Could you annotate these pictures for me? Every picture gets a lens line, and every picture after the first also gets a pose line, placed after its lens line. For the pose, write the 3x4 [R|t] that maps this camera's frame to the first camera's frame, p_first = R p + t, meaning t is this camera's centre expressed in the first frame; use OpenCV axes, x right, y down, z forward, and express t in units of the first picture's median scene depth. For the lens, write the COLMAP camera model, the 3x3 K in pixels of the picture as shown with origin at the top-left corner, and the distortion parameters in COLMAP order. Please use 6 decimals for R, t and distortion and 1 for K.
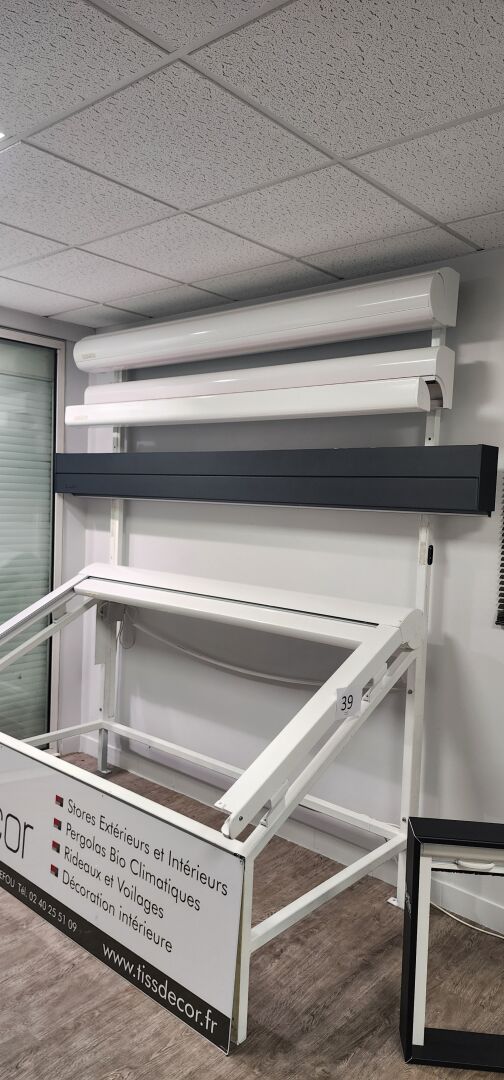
lens RADIAL K [[731.5, 0, 252.0], [0, 731.5, 540.0], [0, 0, 1]] dist [0.093442, -0.074318]
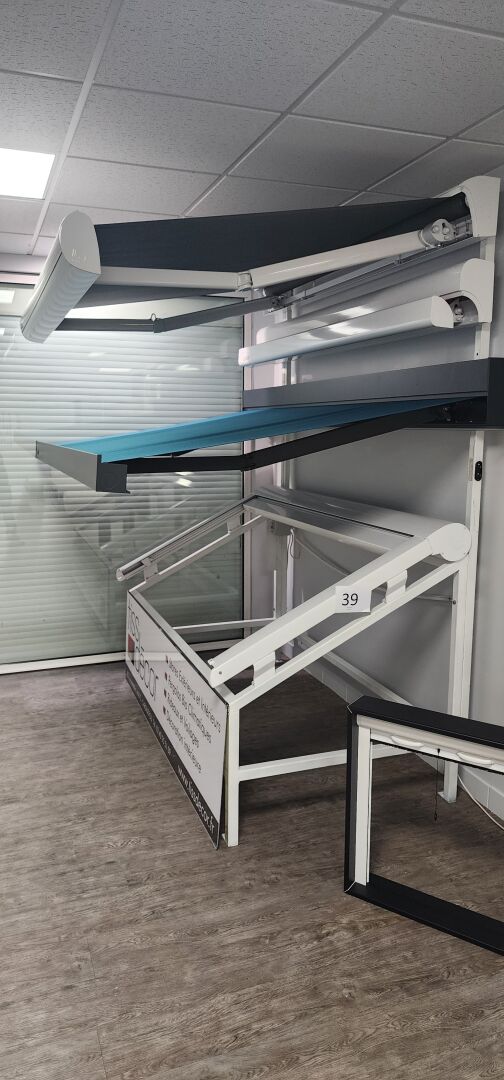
lens RADIAL K [[731.5, 0, 252.0], [0, 731.5, 540.0], [0, 0, 1]] dist [0.093442, -0.074318]
pose [[0.881626, 0.045085, -0.469791, 0.521631], [-0.006447, 0.996484, 0.083532, 0.037200], [0.471905, -0.070615, 0.878817, -0.053952]]
